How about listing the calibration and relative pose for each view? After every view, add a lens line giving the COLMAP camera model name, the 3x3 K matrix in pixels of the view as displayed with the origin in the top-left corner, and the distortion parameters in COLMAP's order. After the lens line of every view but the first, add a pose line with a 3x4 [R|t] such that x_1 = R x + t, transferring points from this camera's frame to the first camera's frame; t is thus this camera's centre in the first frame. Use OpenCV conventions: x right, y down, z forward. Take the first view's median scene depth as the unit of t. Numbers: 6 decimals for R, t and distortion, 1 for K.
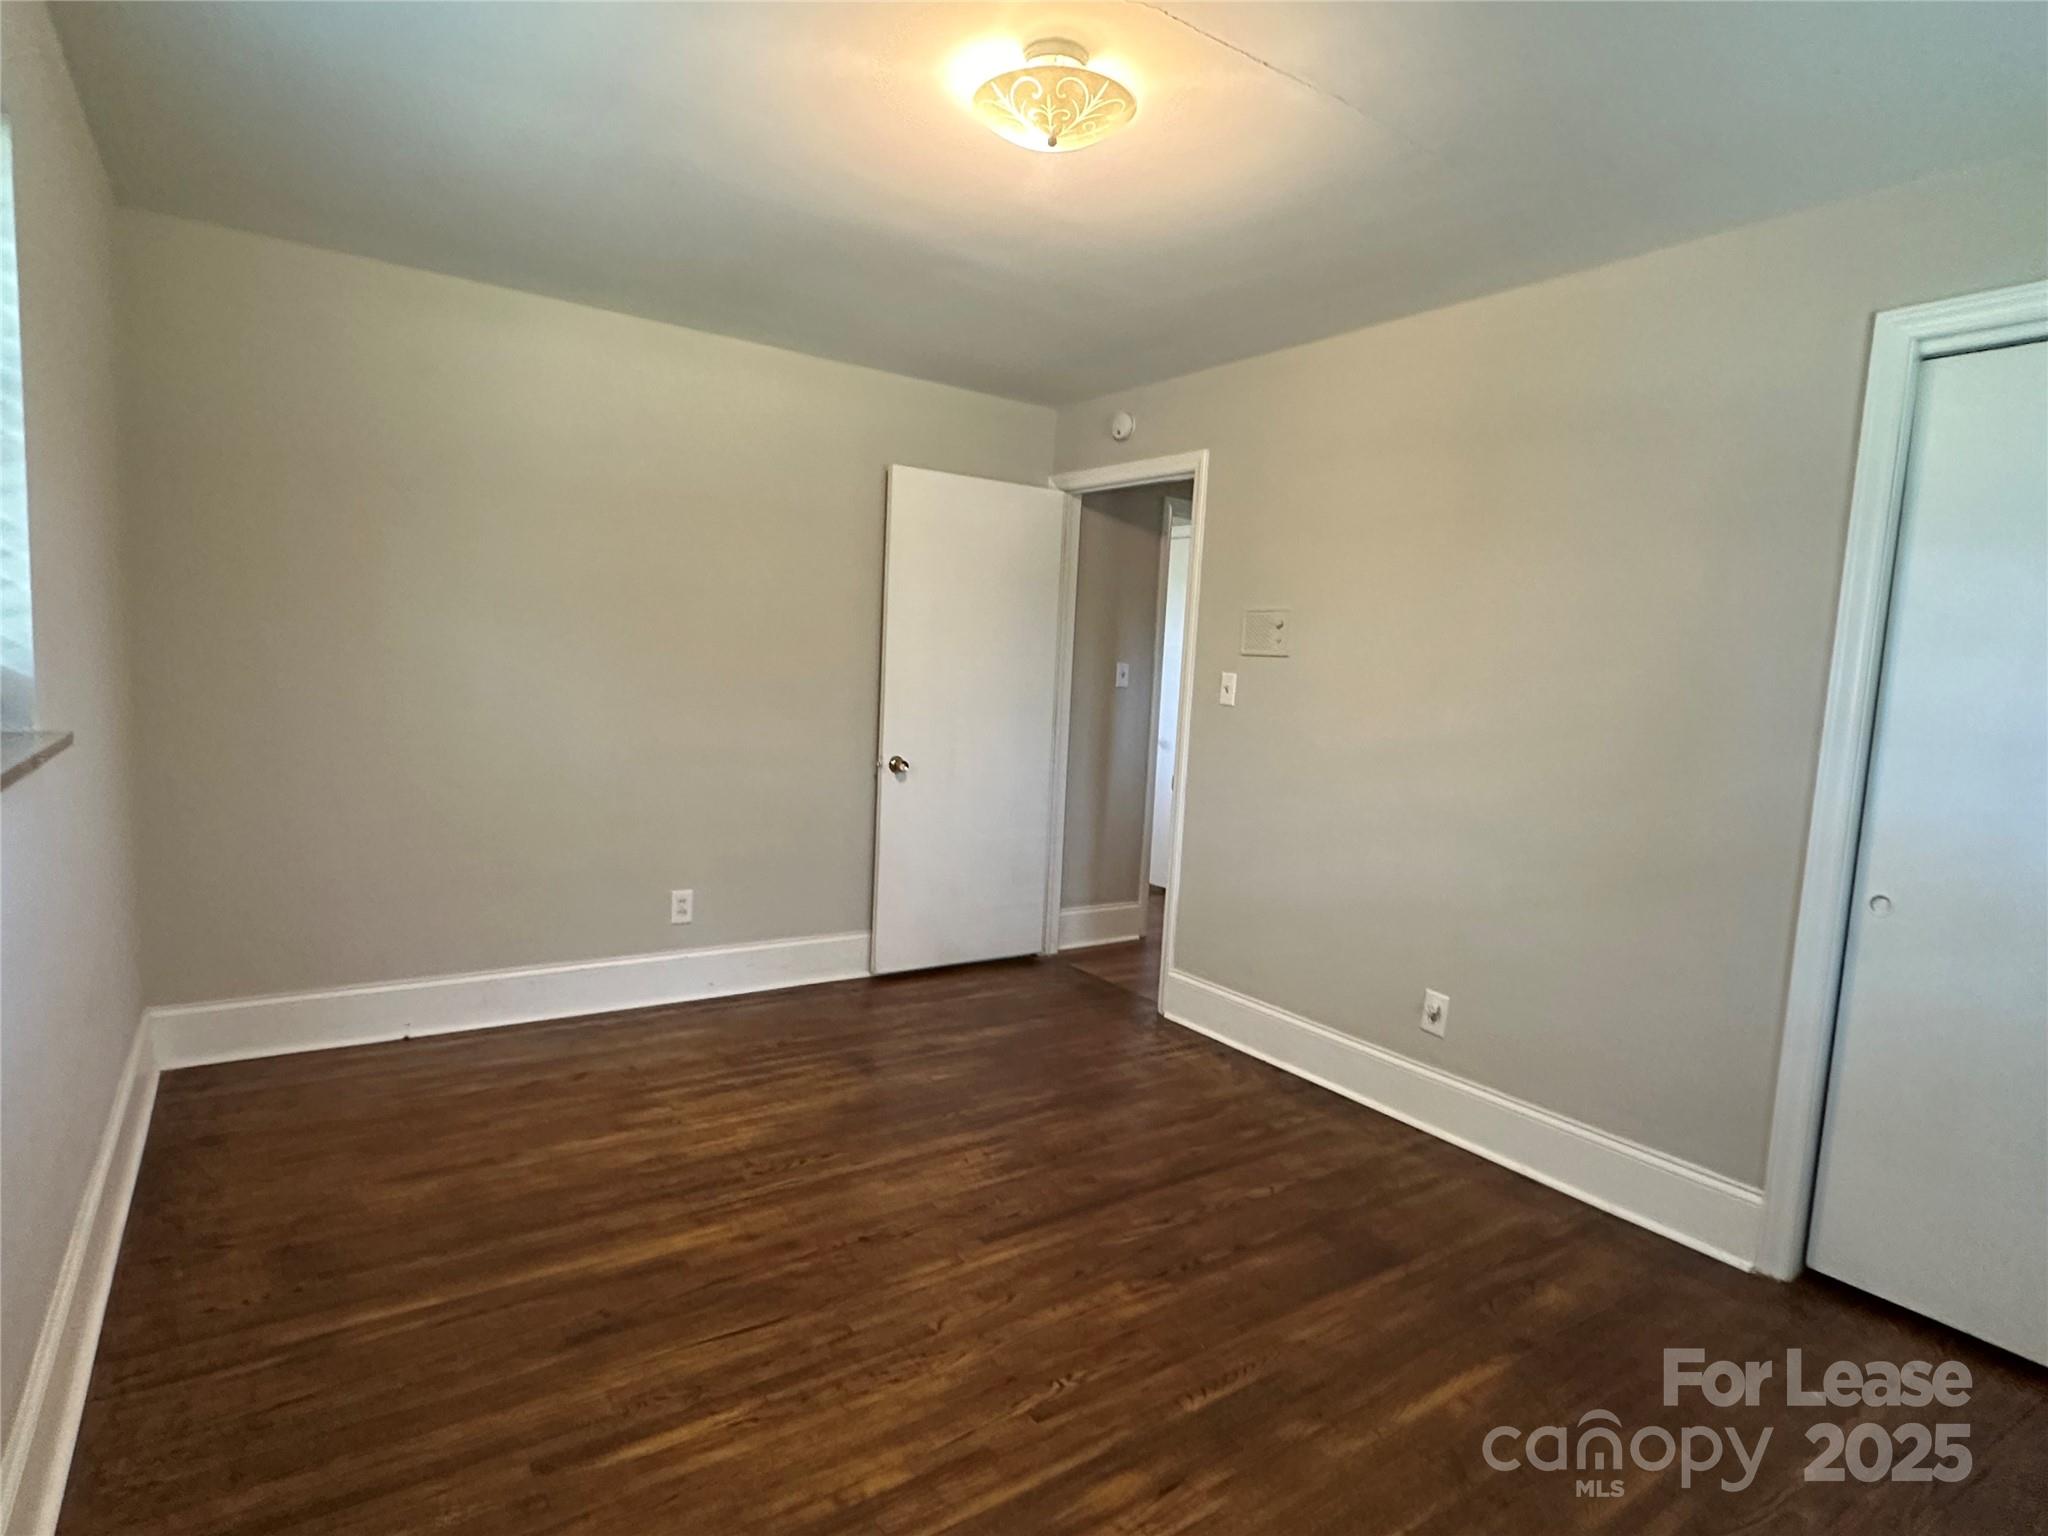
lens RADIAL K [[1102.5, 0, 1024.0], [0, 1102.5, 768.0], [0, 0, 1]] dist [0.000288, -0.001166]
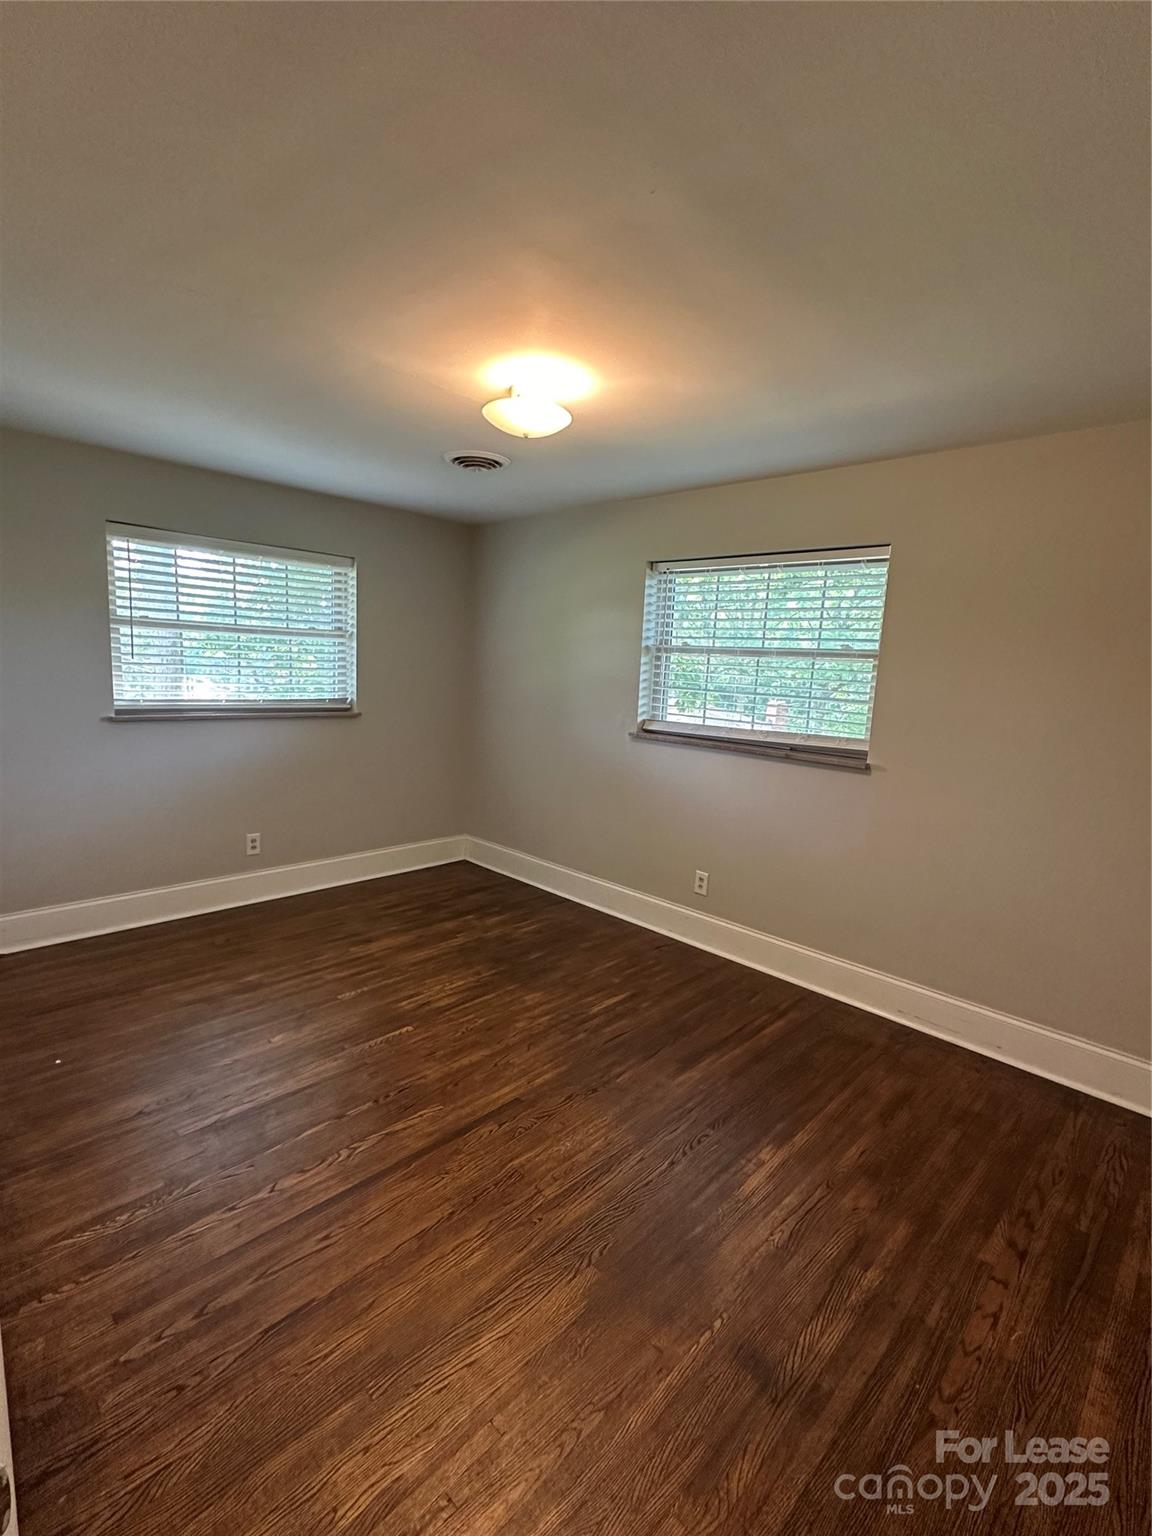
lens RADIAL K [[716.0, 0, 576.0], [0, 716.0, 768.0], [0, 0, 1]] dist [-0.002606, -0.000154]
pose [[-0.977059, -0.069150, -0.201429, 0.128552], [-0.116767, 0.964922, 0.235140, -0.277670], [0.178103, 0.253266, -0.950860, 2.029255]]
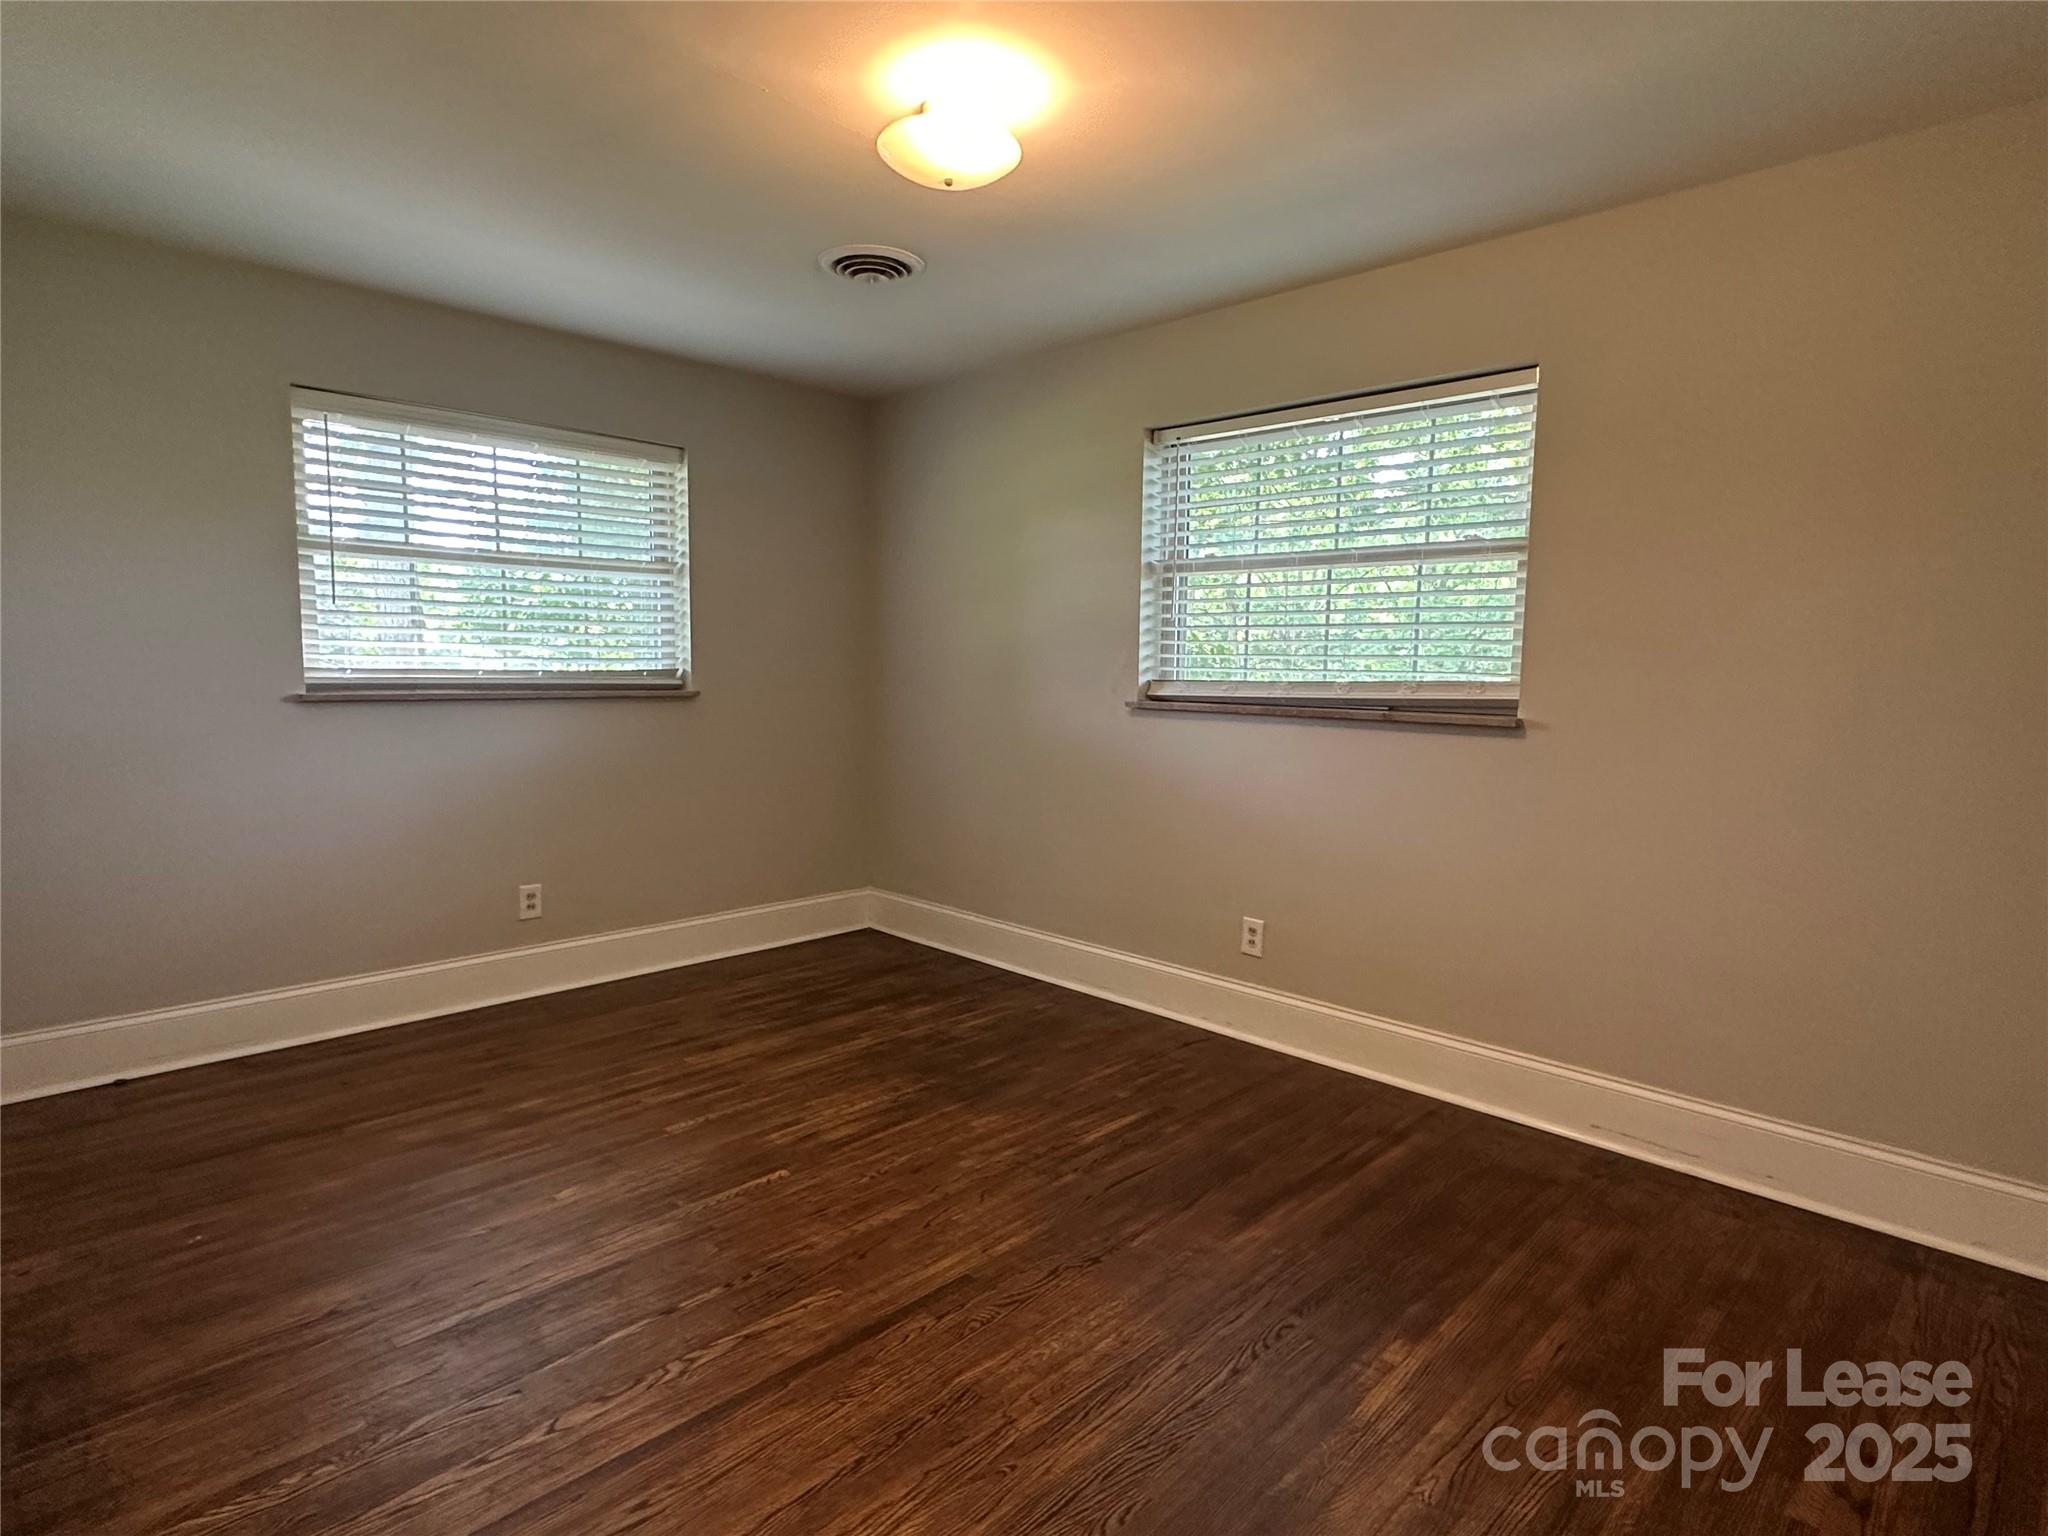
lens RADIAL K [[1102.5, 0, 1024.0], [0, 1102.5, 768.0], [0, 0, 1]] dist [0.000288, -0.001166]
pose [[-0.981207, -0.046963, -0.187156, 0.118188], [-0.082736, 0.978640, 0.188196, -0.166169], [0.174320, 0.200144, -0.964134, 1.982311]]
